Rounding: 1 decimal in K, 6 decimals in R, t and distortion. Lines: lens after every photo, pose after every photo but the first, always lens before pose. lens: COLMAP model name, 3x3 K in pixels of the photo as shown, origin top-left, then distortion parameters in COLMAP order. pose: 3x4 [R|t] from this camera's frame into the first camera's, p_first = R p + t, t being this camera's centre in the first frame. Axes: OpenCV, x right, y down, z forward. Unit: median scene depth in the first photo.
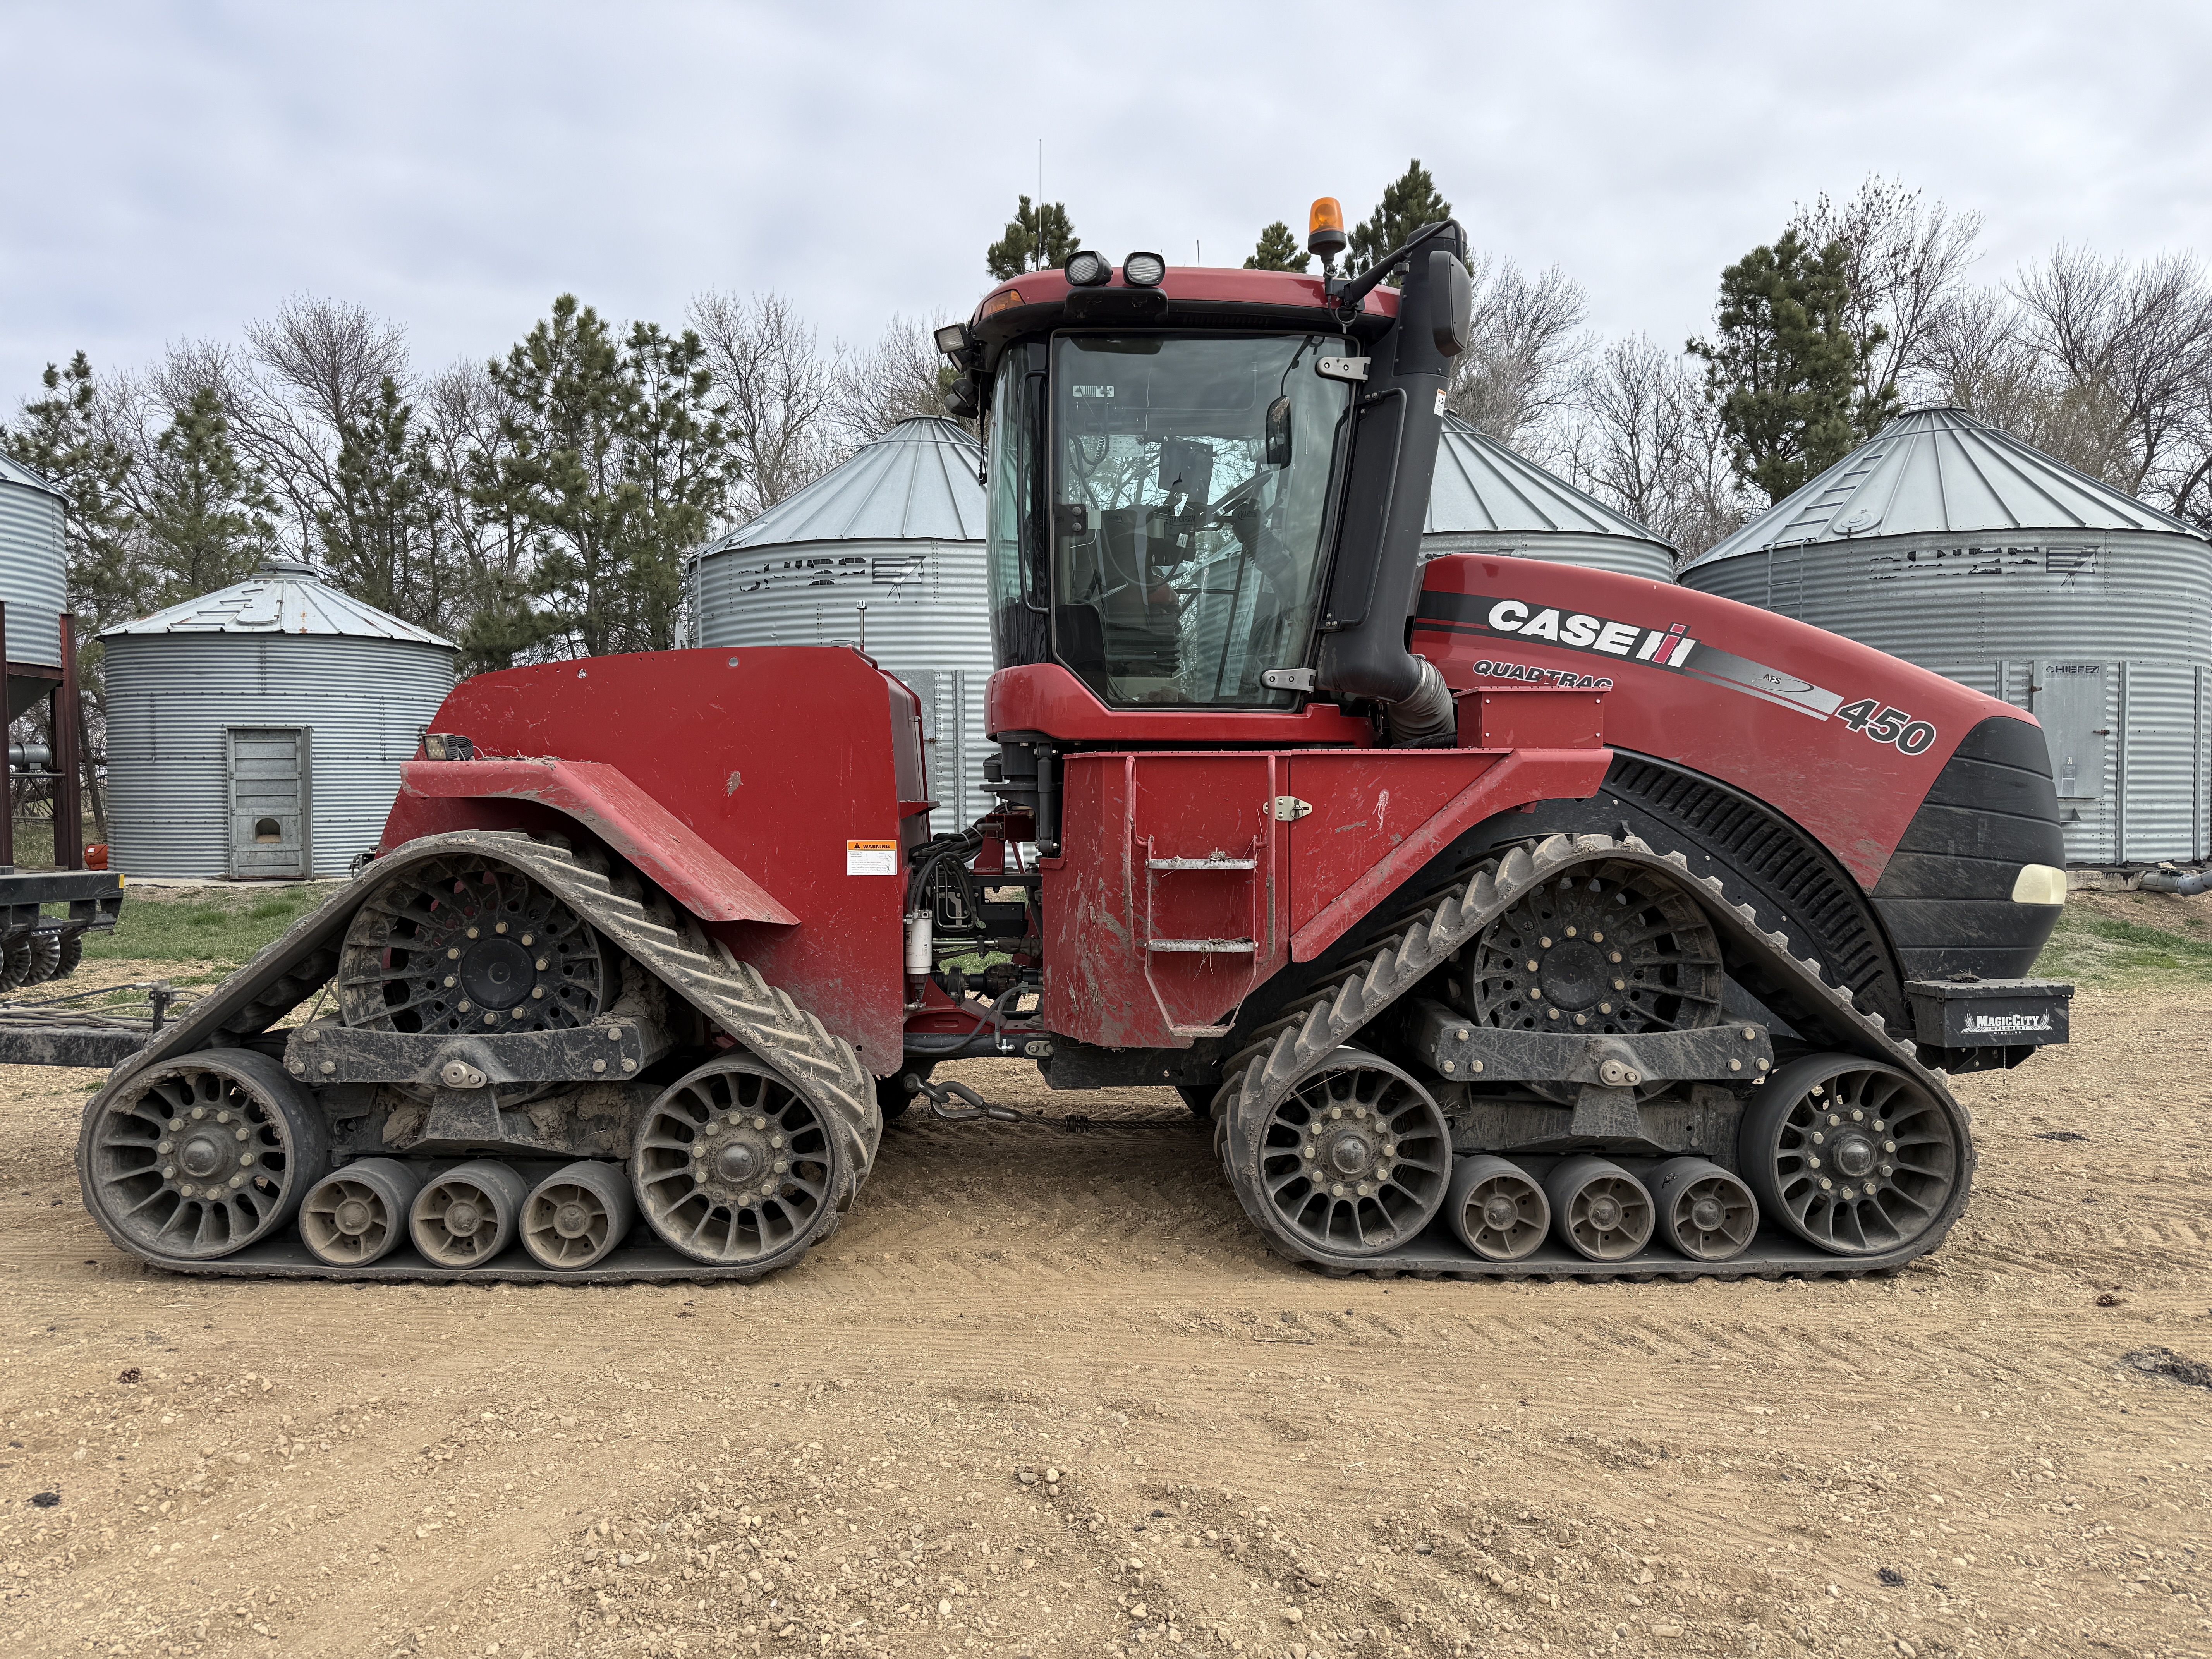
lens RADIAL K [[1509.7, 0, 1103.7], [0, 1509.7, 840.4], [0, 0, 1]] dist [0.143737, -0.267971]
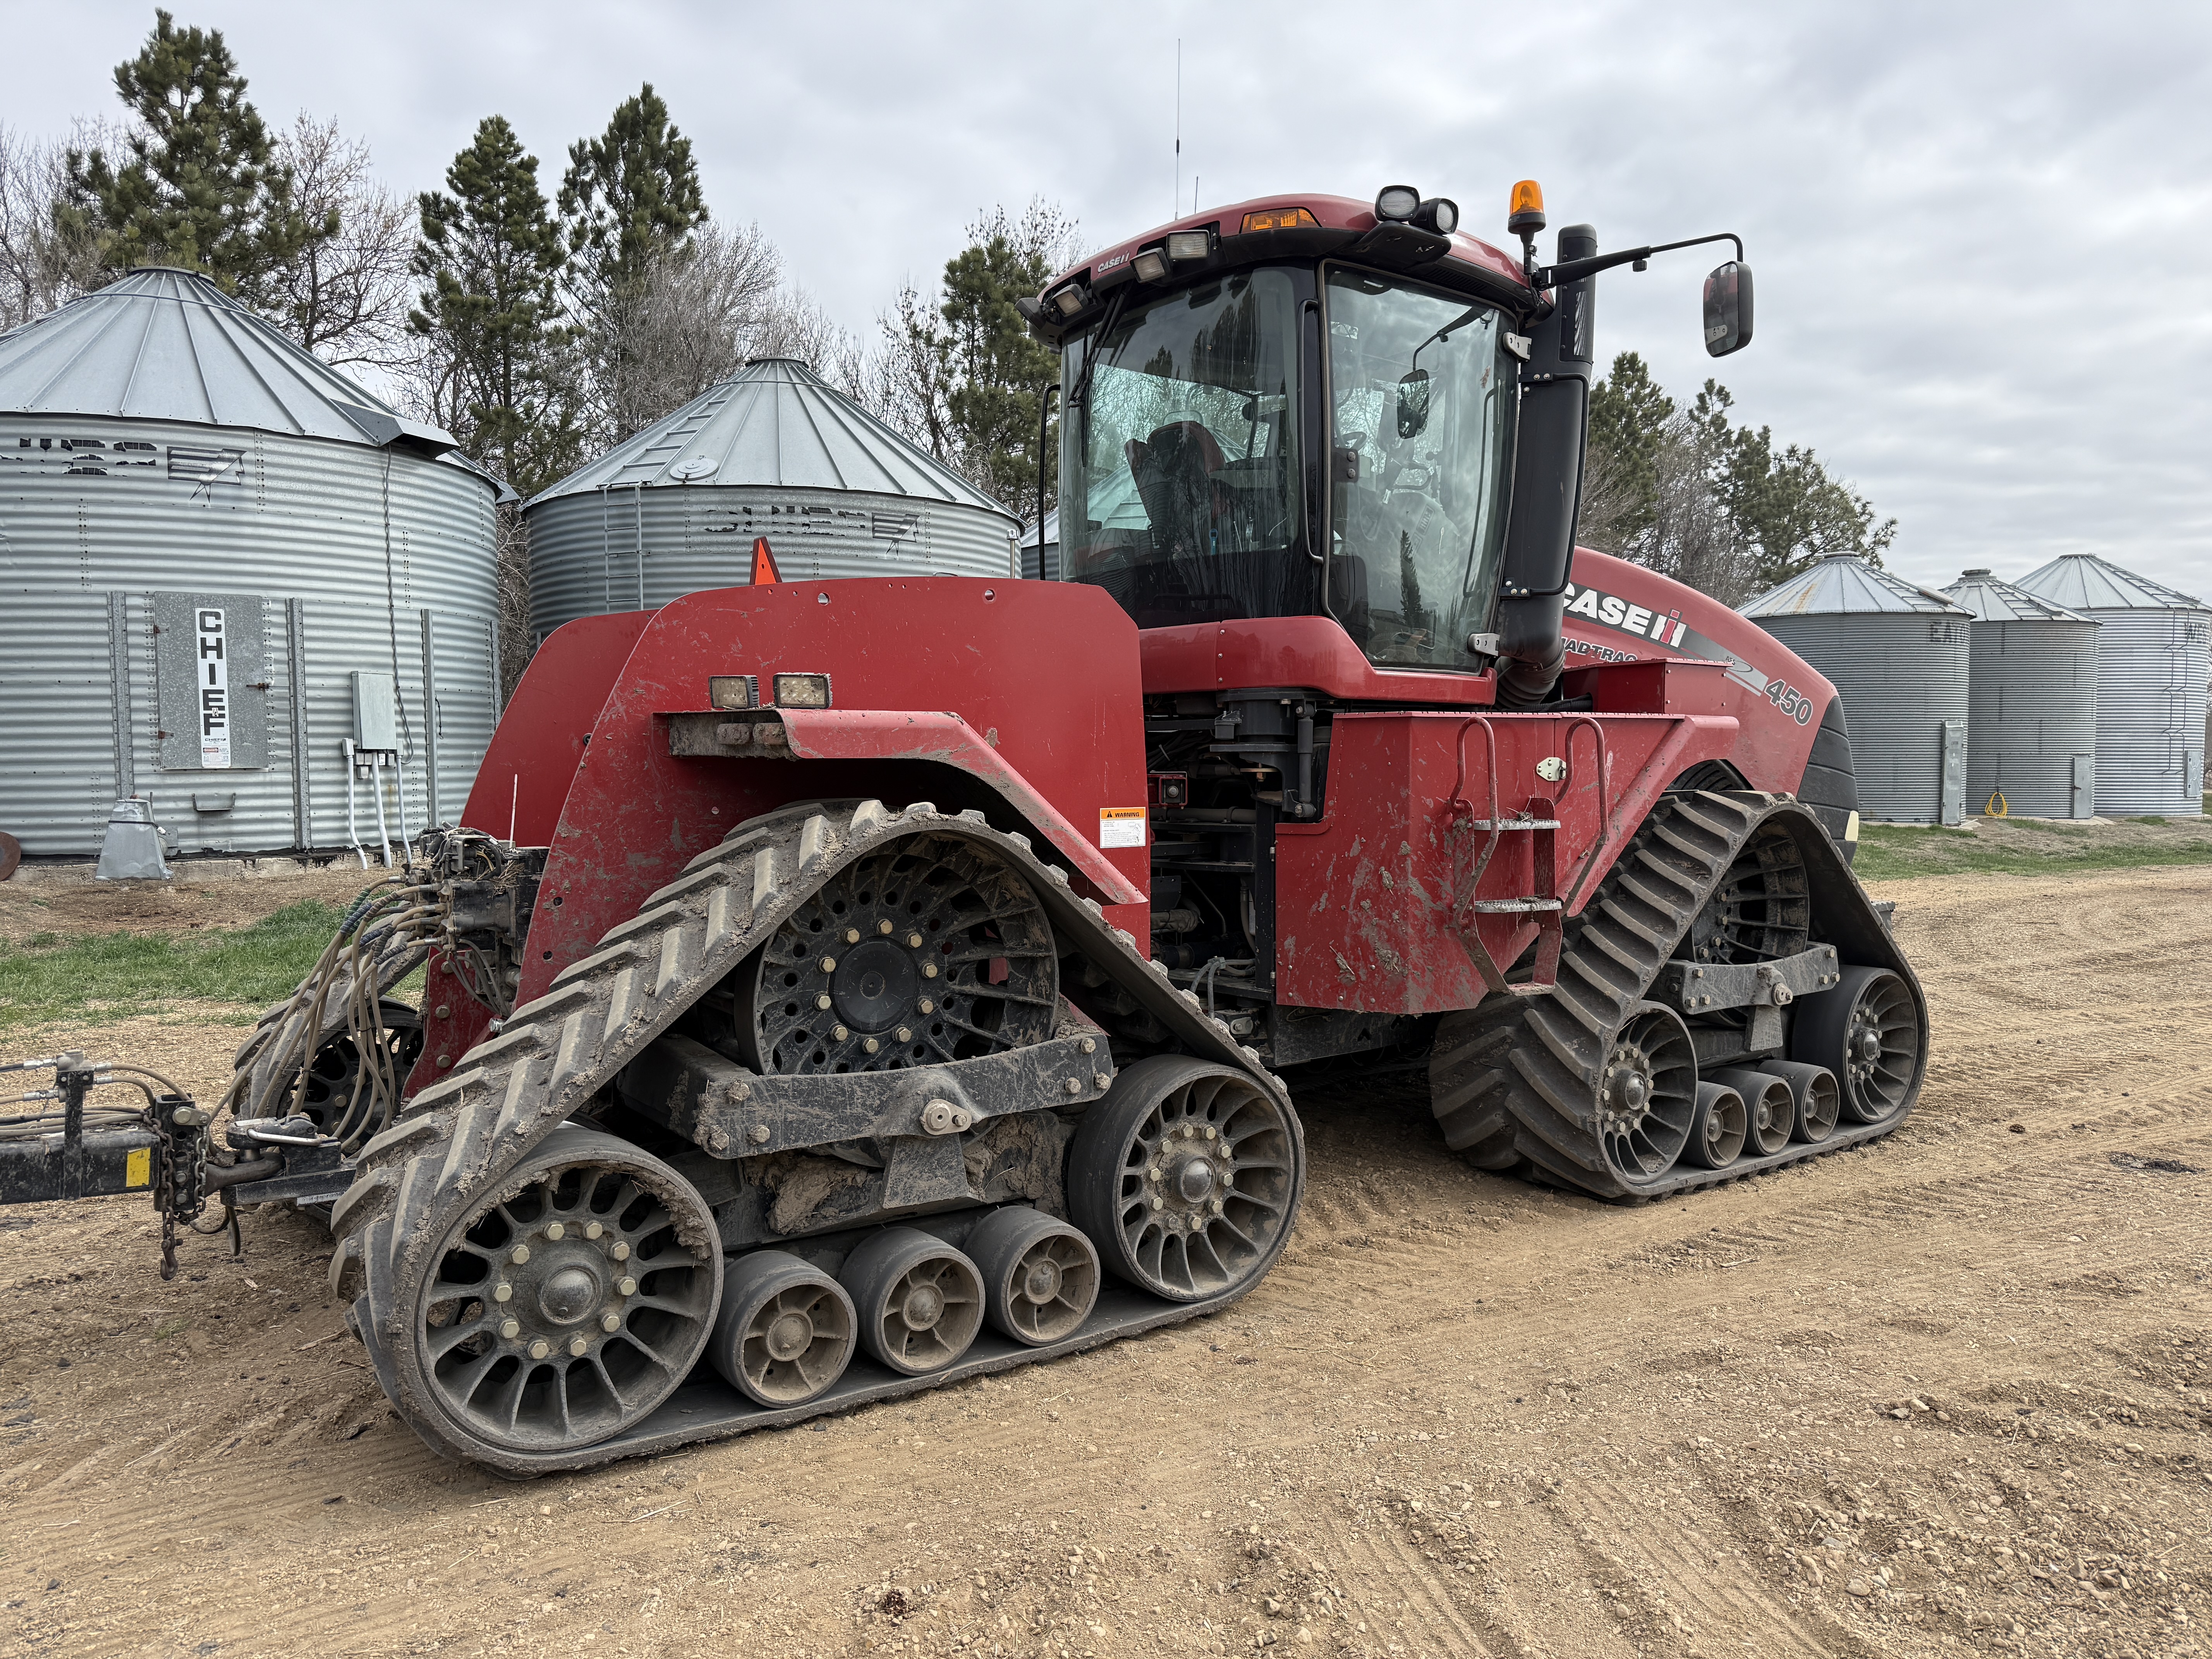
lens RADIAL K [[1551.3, 0, 1109.4], [0, 1551.3, 830.1], [0, 0, 1]] dist [0.045305, -0.059496]
pose [[0.827463, -0.024339, 0.560993, -0.636996], [0.015315, 0.999667, 0.020782, -0.005074], [-0.561312, -0.008605, 0.827560, 0.253153]]
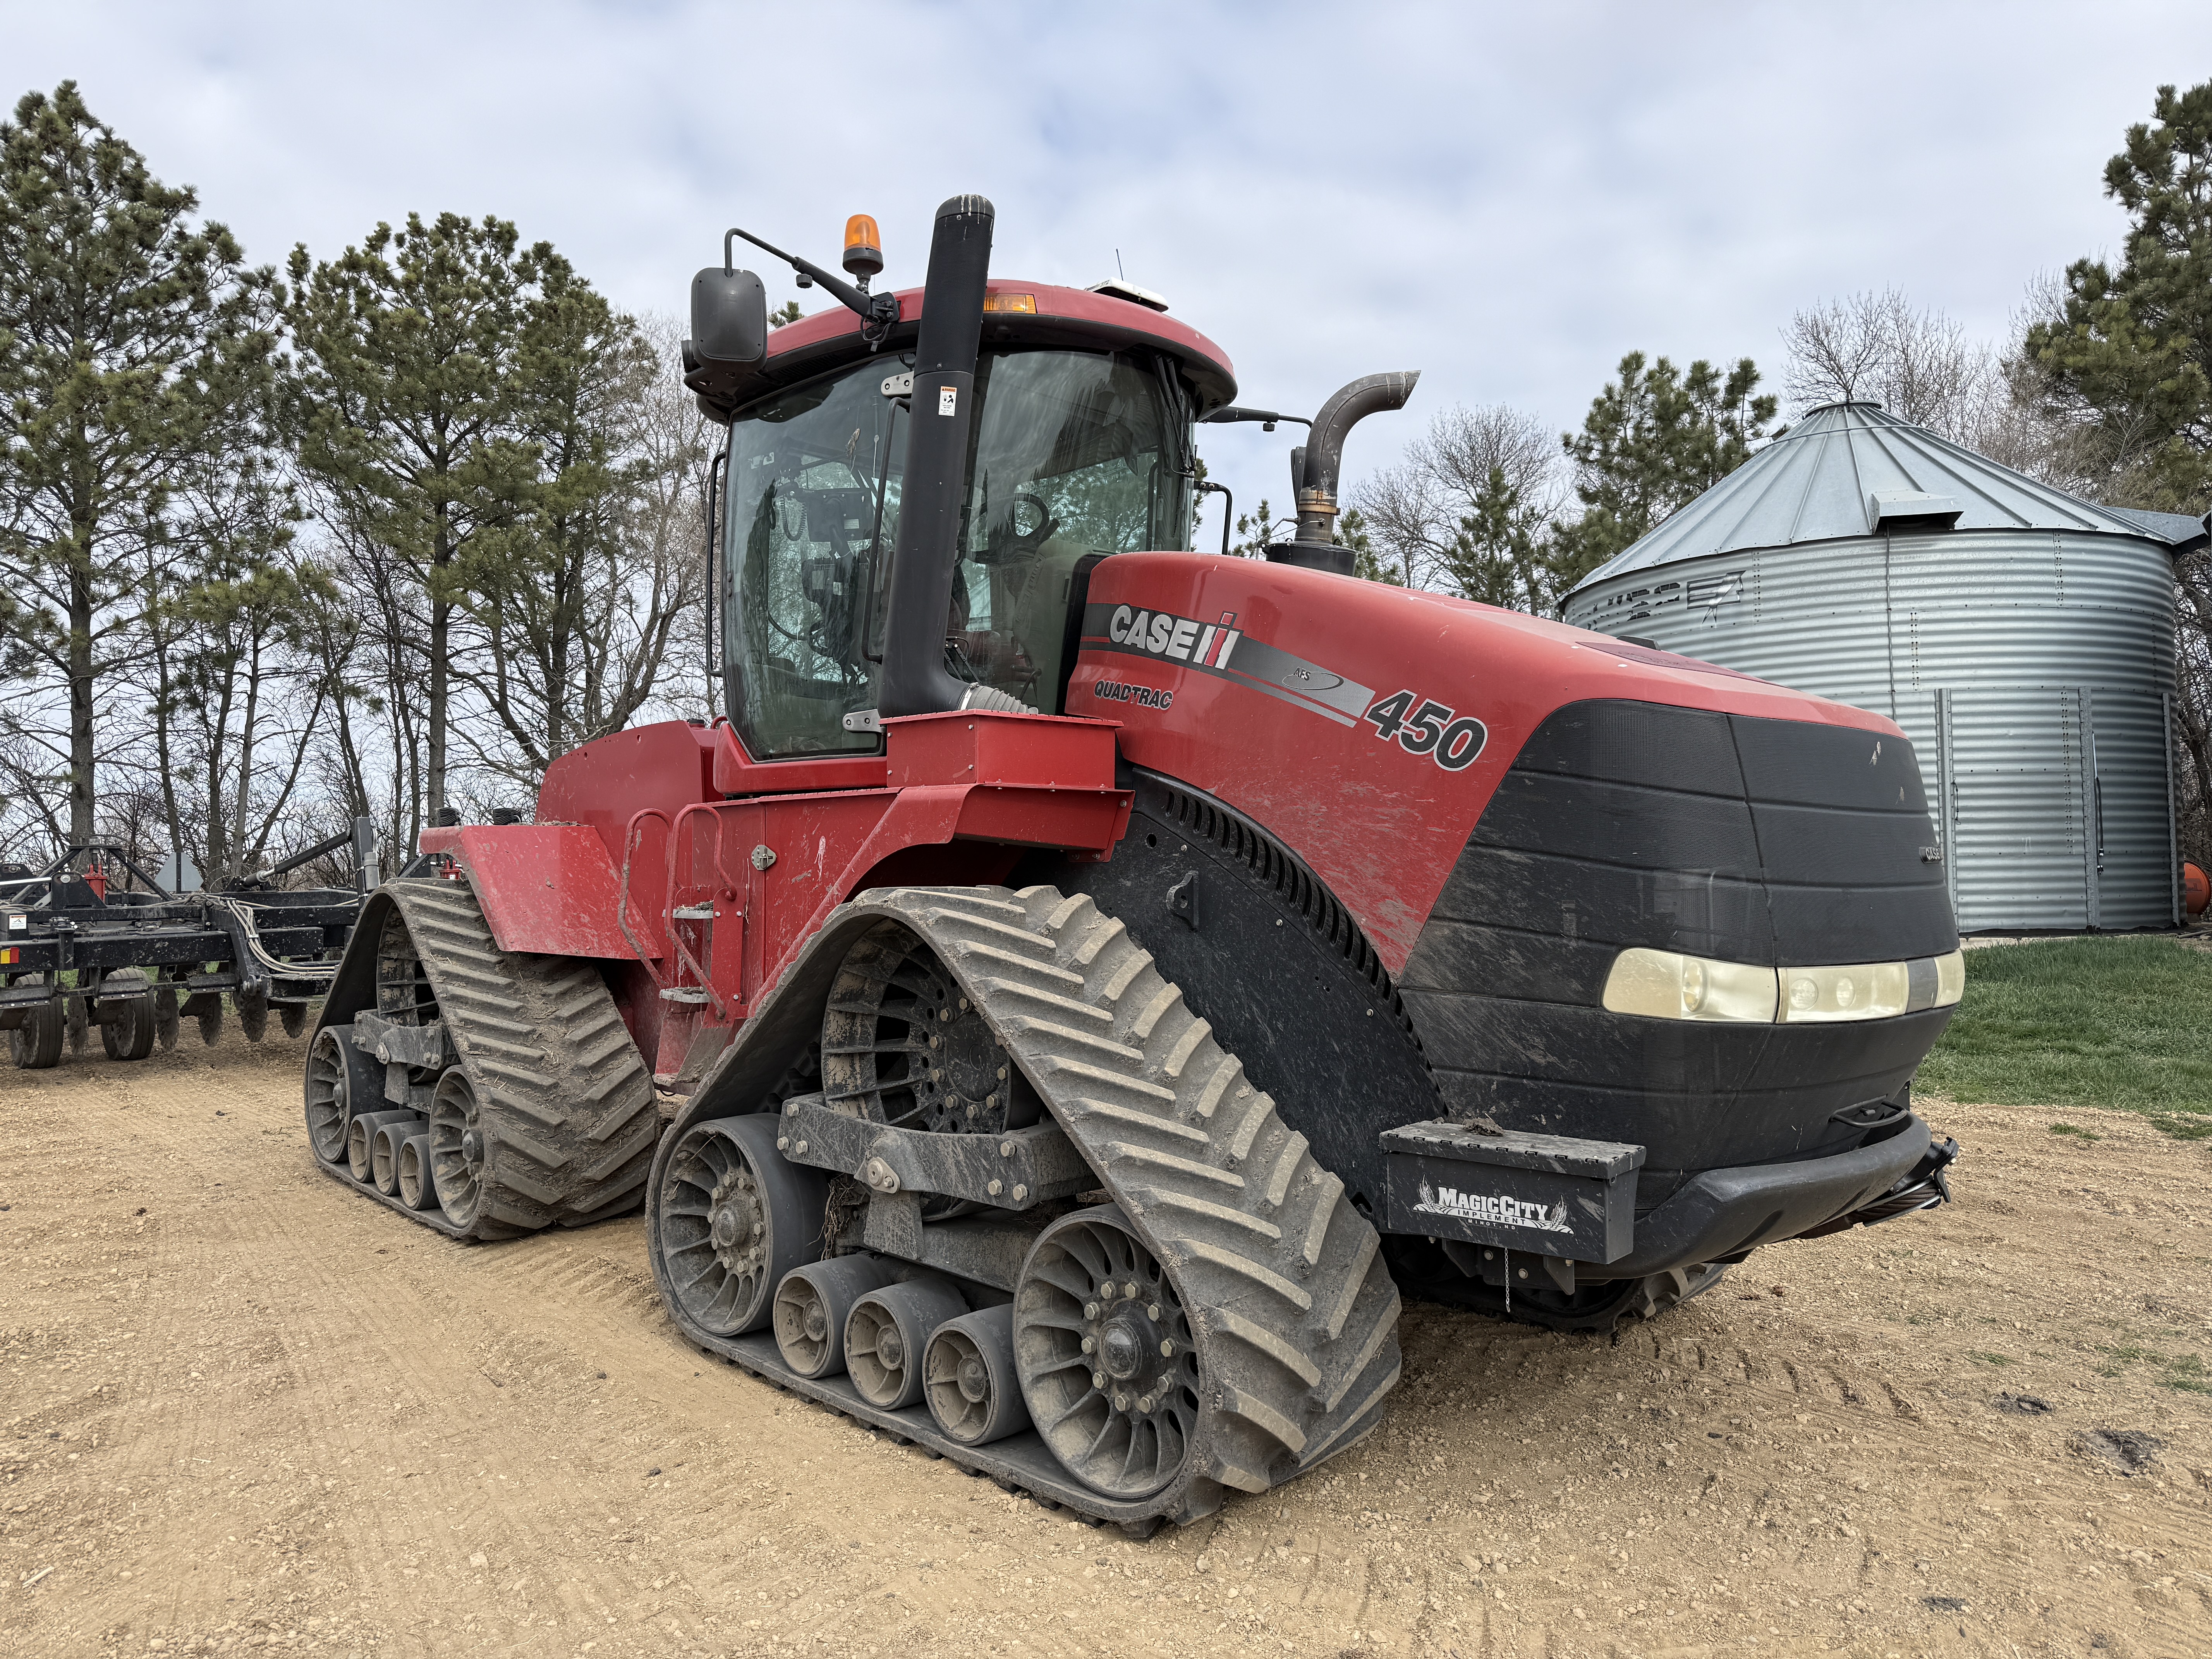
lens RADIAL K [[1541.7, 0, 1119.2], [0, 1541.7, 808.1], [0, 0, 1]] dist [0.044705, -0.052129]
pose [[0.671152, -0.029233, -0.740743, 0.911319], [-0.013167, 0.998595, -0.051338, -0.004520], [0.741203, 0.044209, 0.669823, 0.459539]]
